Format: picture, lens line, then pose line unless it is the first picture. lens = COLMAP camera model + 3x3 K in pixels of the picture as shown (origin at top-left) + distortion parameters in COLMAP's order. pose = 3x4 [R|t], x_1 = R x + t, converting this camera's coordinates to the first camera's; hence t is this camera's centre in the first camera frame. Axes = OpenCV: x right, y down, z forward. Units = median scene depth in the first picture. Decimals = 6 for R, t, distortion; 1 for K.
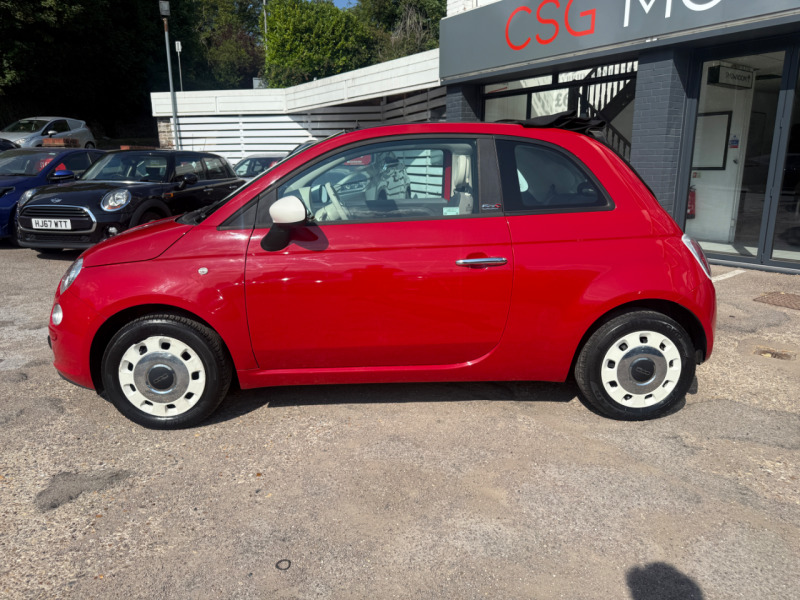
lens RADIAL K [[606.9, 0, 404.3], [0, 606.9, 309.5], [0, 0, 1]] dist [0.027359, -0.029413]
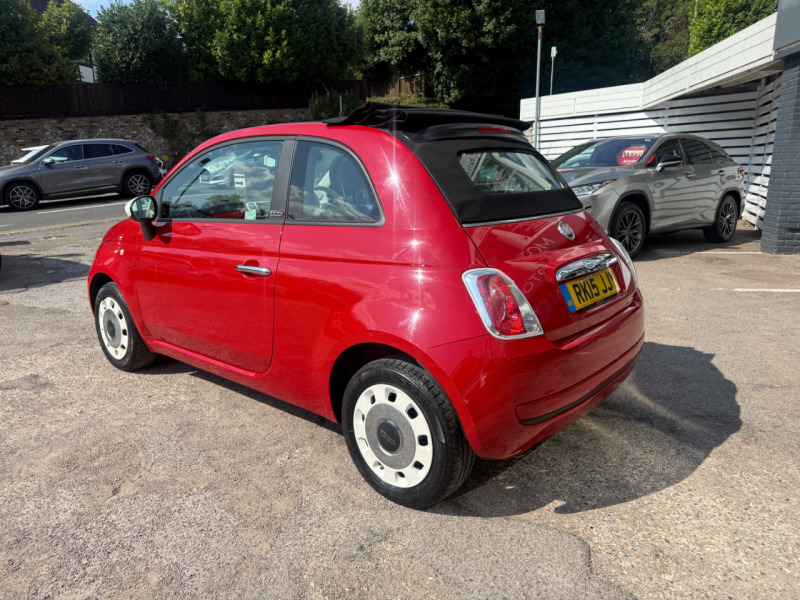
lens RADIAL K [[621.3, 0, 400.0], [0, 621.3, 300.0], [0, 0, 1]] dist [0.033291, -0.055269]
pose [[0.688651, 0.146142, -0.710213, 0.334239], [-0.162493, 0.985671, 0.045264, -0.037856], [0.706651, 0.084234, 0.702531, 0.163031]]
